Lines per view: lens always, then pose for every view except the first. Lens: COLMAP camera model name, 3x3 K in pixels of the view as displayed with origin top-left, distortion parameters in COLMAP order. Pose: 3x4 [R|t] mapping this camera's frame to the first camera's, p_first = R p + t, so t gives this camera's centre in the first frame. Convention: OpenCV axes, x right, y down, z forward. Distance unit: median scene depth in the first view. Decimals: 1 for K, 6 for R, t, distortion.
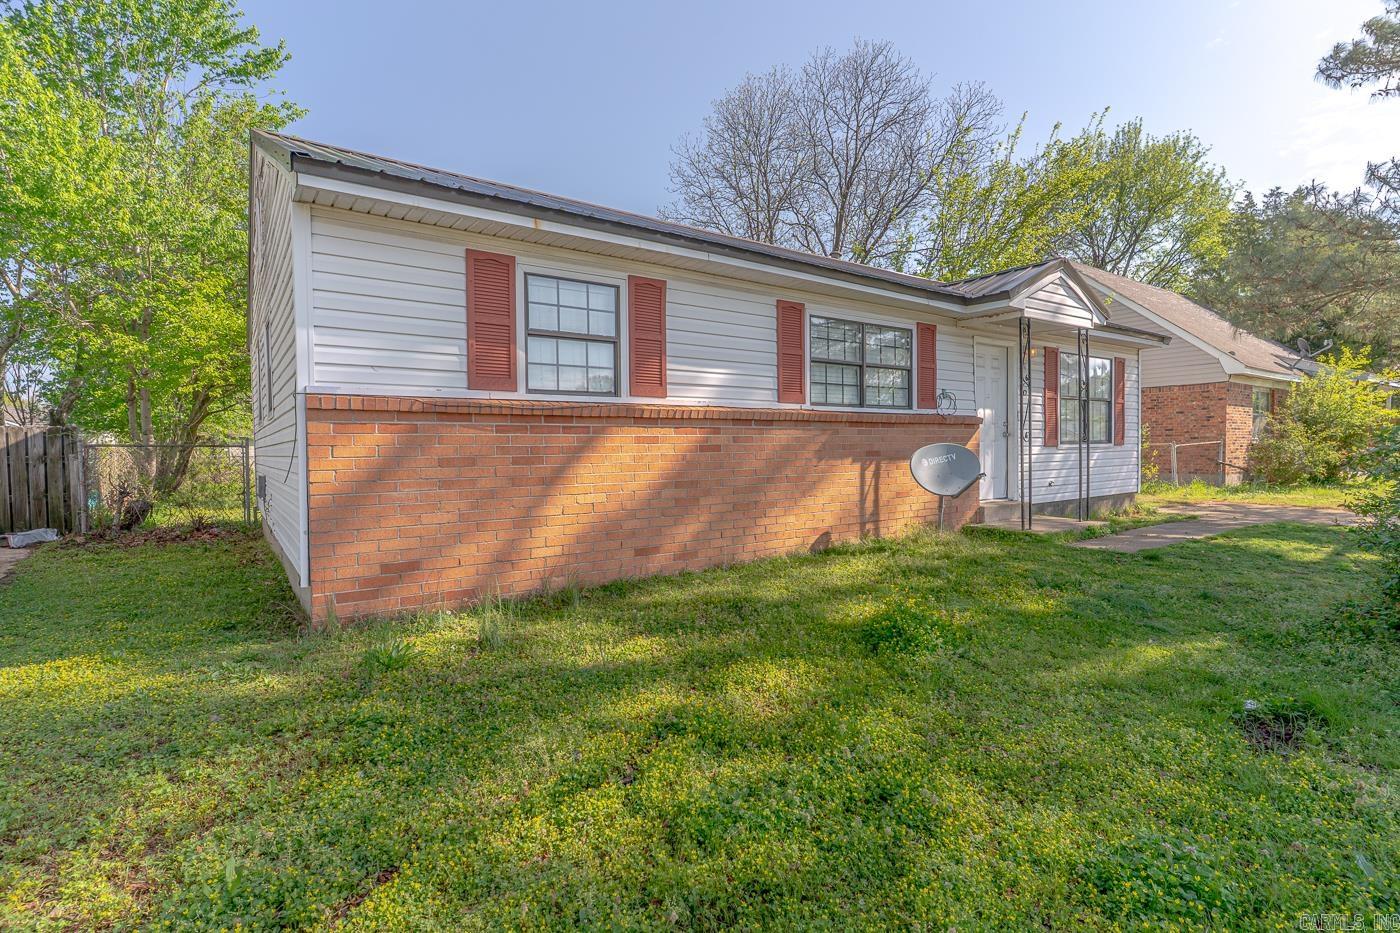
lens RADIAL K [[675.5, 0, 692.9], [0, 675.5, 460.4], [0, 0, 1]] dist [0.002768, -0.000069]
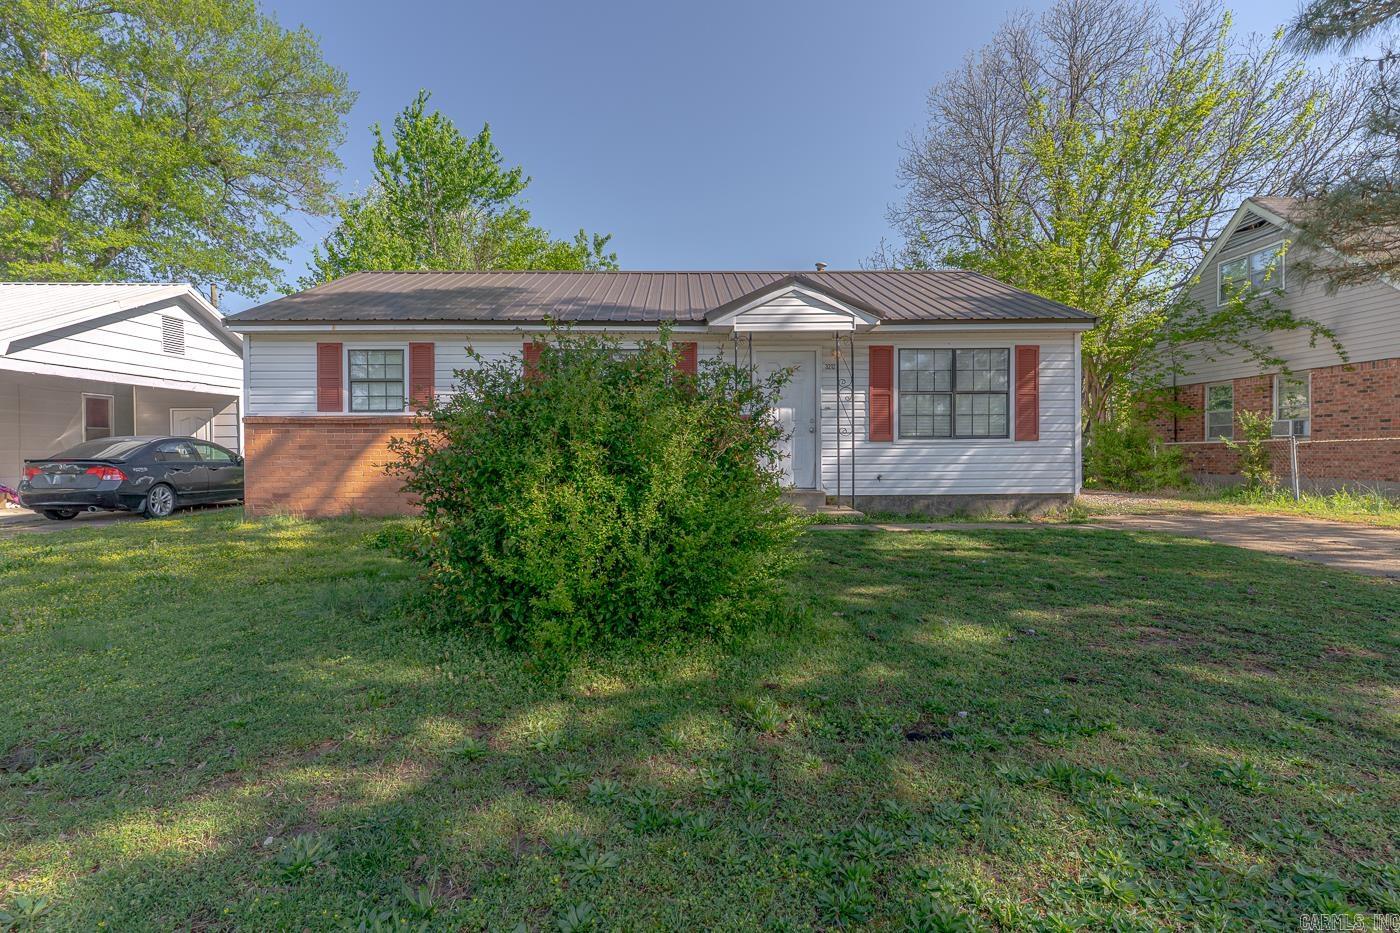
lens RADIAL K [[681.4, 0, 696.8], [0, 681.4, 455.4], [0, 0, 1]] dist [-0.000470, -0.000146]
pose [[0.823179, 0.011428, -0.567667, 1.377218], [-0.014726, 0.999891, -0.001225, 0.009408], [0.567591, 0.009368, 0.823257, -0.028959]]
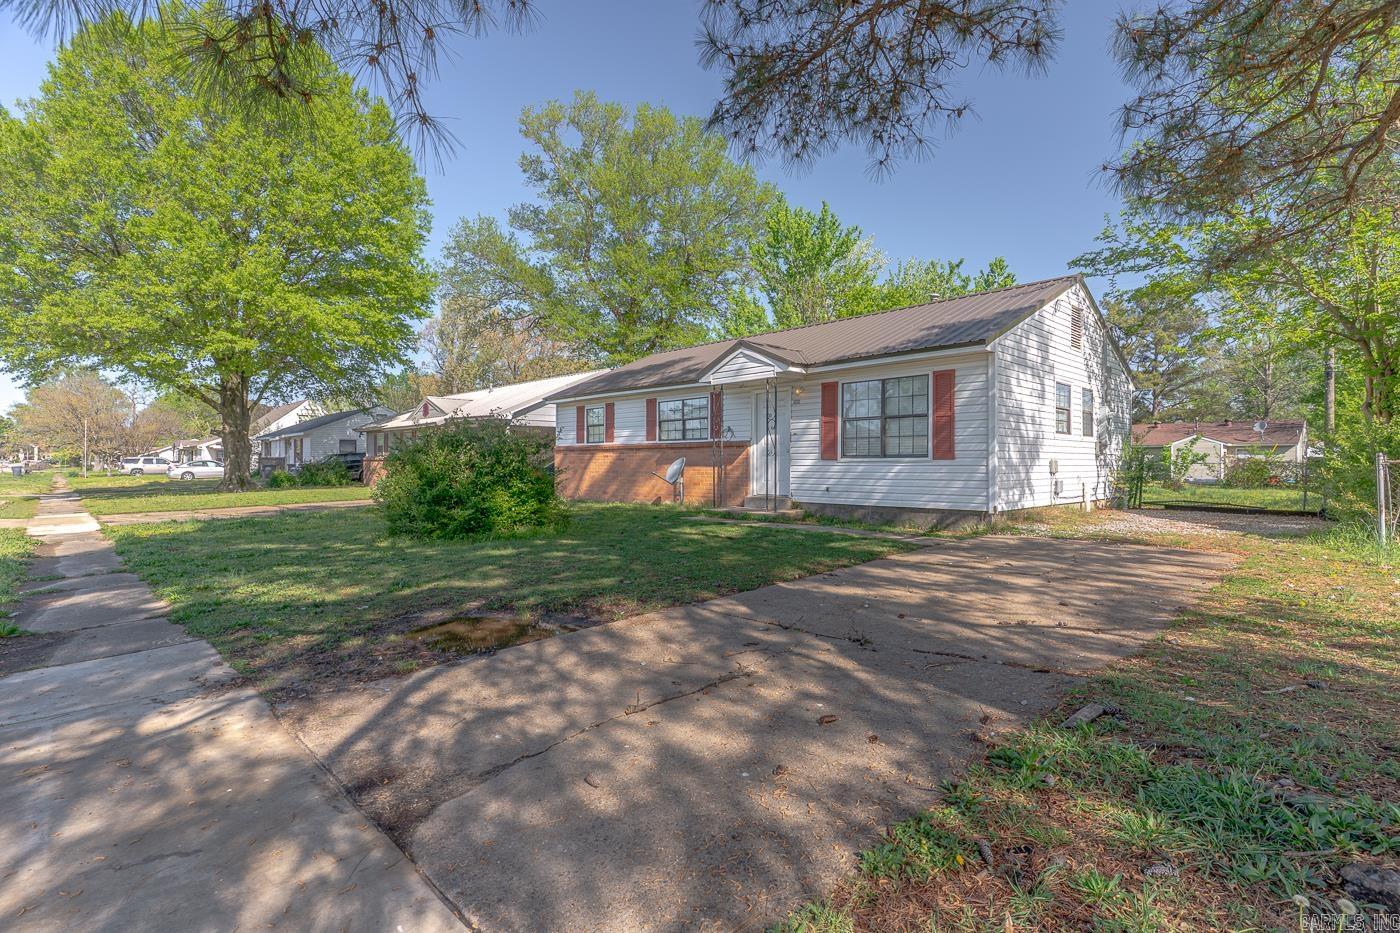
lens RADIAL K [[675.5, 0, 692.9], [0, 675.5, 460.4], [0, 0, 1]] dist [0.002768, -0.000069]
pose [[0.129926, 0.006653, -0.991501, 2.723546], [-0.021878, 0.999753, 0.003841, -0.029032], [0.991282, 0.021193, 0.130039, 0.897133]]
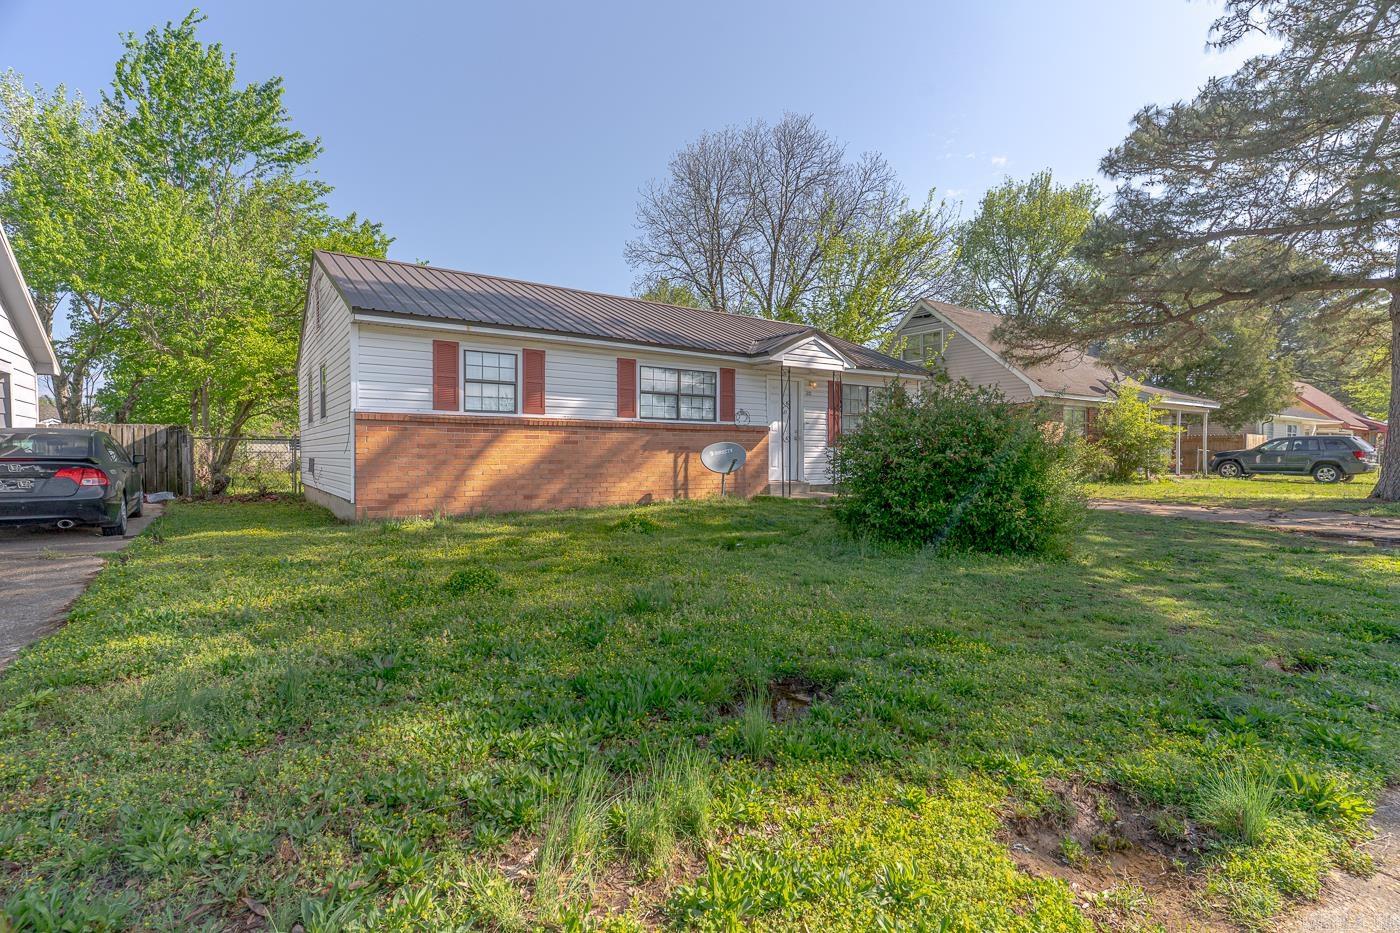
lens RADIAL K [[681.4, 0, 696.8], [0, 681.4, 455.4], [0, 0, 1]] dist [-0.000470, -0.000146]
pose [[0.999918, 0.012571, 0.002261, 0.345399], [-0.012533, 0.999793, -0.016006, 0.040288], [-0.002462, 0.015976, 0.999869, -0.788291]]
